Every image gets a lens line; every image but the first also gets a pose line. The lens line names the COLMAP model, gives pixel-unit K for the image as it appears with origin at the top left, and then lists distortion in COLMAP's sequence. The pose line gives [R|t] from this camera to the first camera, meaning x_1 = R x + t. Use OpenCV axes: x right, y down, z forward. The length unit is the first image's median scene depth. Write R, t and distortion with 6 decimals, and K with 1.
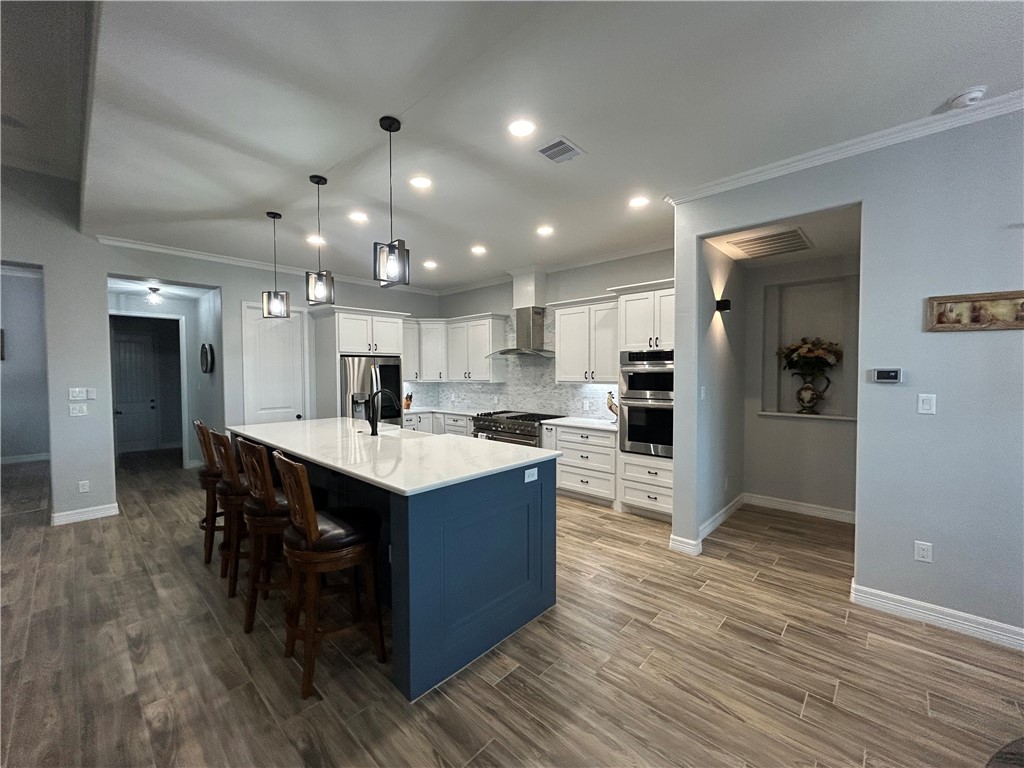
lens RADIAL K [[409.3, 0, 509.9], [0, 409.3, 386.0], [0, 0, 1]] dist [0.006798, 0.000126]
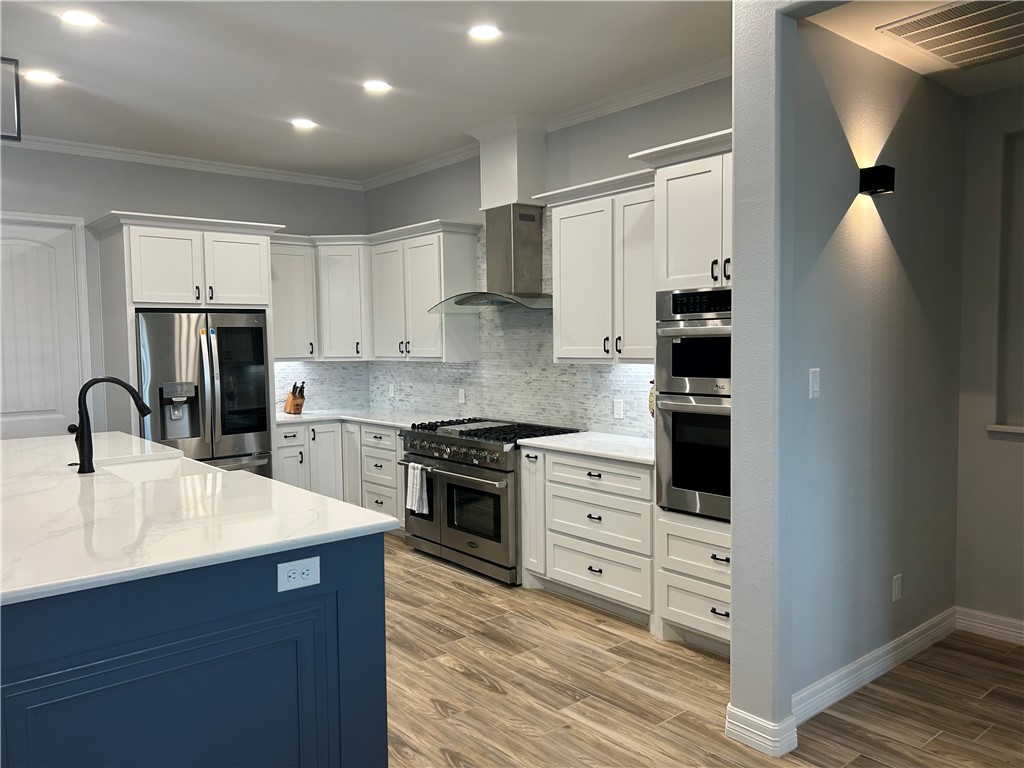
lens RADIAL K [[763.9, 0, 515.3], [0, 763.9, 386.4], [0, 0, 1]] dist [0.061665, -0.048978]
pose [[0.993041, -0.001301, -0.117763, 0.197273], [0.004105, 0.999714, 0.023572, 0.000415], [0.117699, -0.023891, 0.992762, 0.116112]]
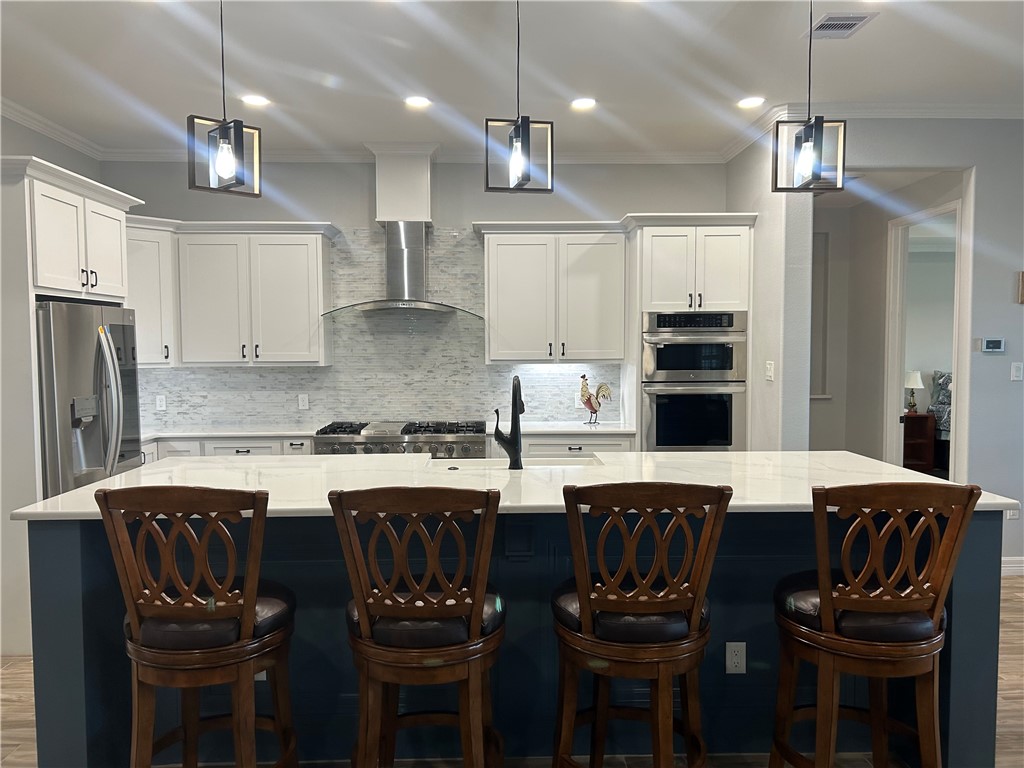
lens RADIAL K [[763.9, 0, 501.2], [0, 763.9, 385.4], [0, 0, 1]] dist [0.061665, -0.048978]
pose [[0.713772, -0.035496, 0.699478, -0.704972], [0.026212, 0.999369, 0.023966, -0.001688], [-0.699887, 0.001229, 0.714252, 0.258482]]
